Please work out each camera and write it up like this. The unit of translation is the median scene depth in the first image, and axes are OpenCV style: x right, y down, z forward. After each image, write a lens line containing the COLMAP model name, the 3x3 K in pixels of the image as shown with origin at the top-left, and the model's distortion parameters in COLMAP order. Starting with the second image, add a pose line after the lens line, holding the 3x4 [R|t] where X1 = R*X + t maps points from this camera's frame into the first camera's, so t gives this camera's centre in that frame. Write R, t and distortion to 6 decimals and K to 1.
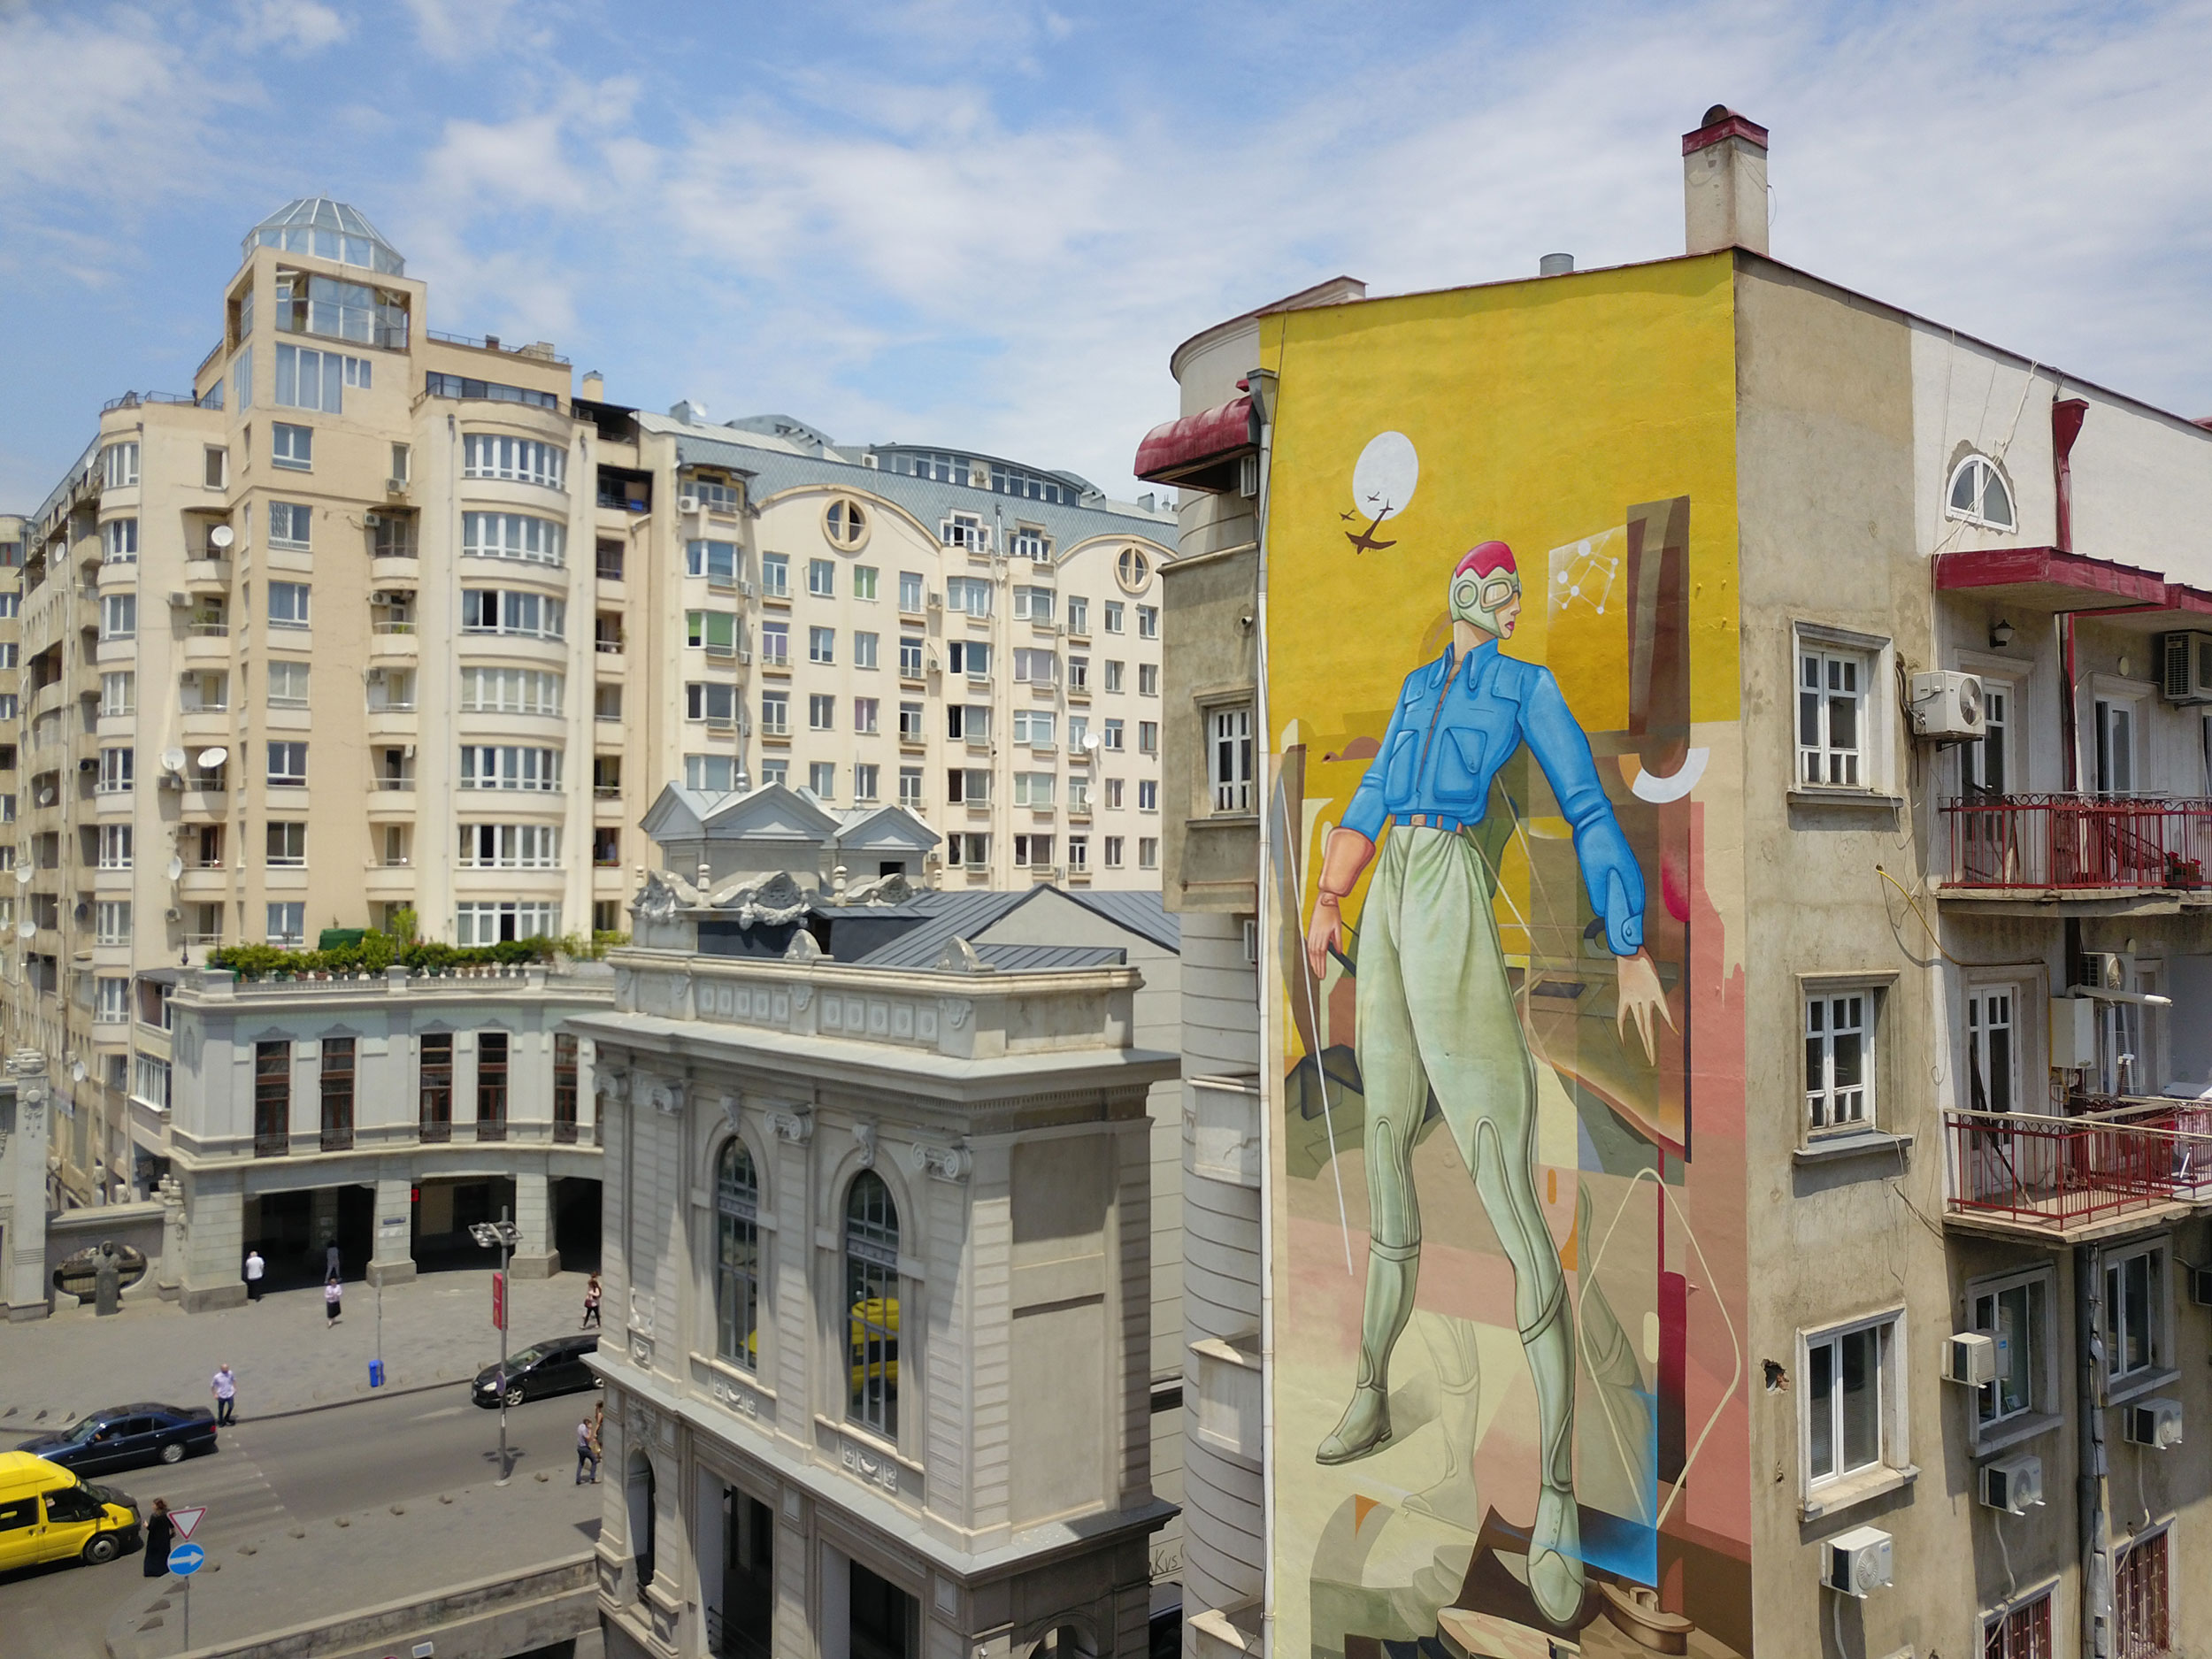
lens RADIAL K [[1691.7, 0, 1104.1], [0, 1691.7, 832.2], [0, 0, 1]] dist [0.002670, -0.003842]
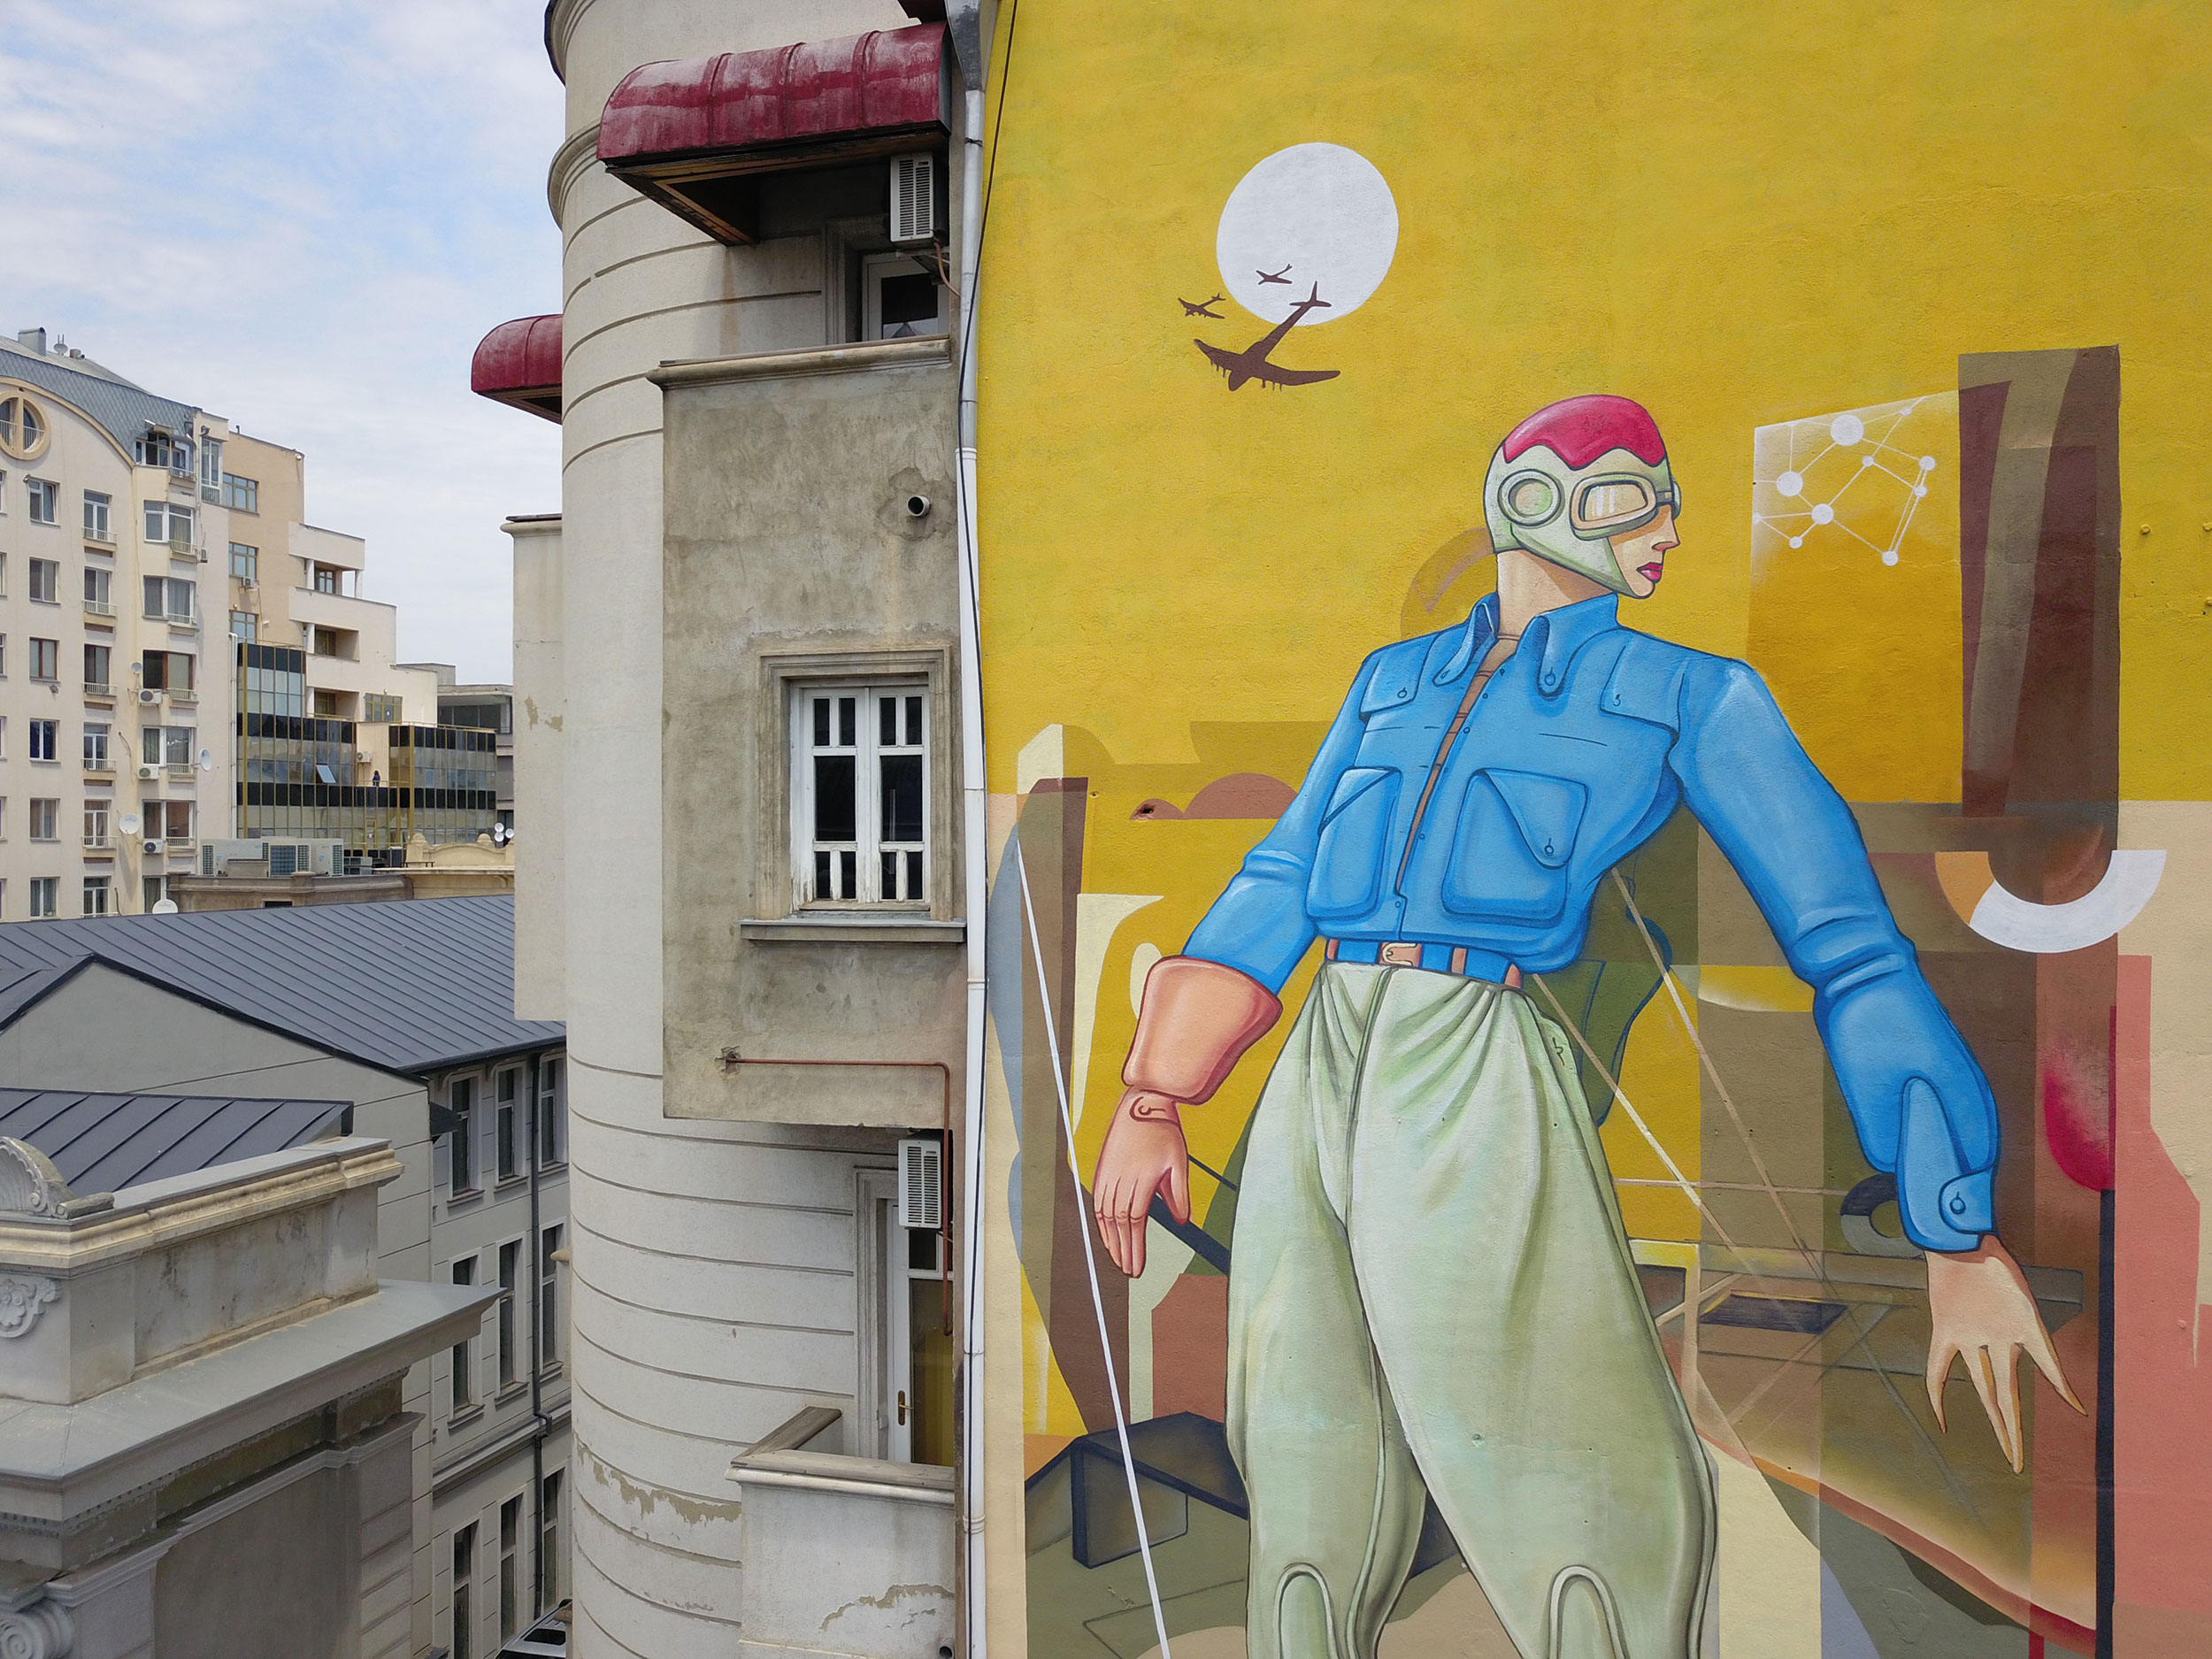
lens RADIAL K [[1691.7, 0, 1108.6], [0, 1691.7, 820.7], [0, 0, 1]] dist [0.002670, -0.003842]
pose [[0.806001, 0.001408, 0.591913, -0.173802], [-0.017825, 0.999601, 0.021893, -0.056119], [-0.591646, -0.028197, 0.805704, 0.678014]]
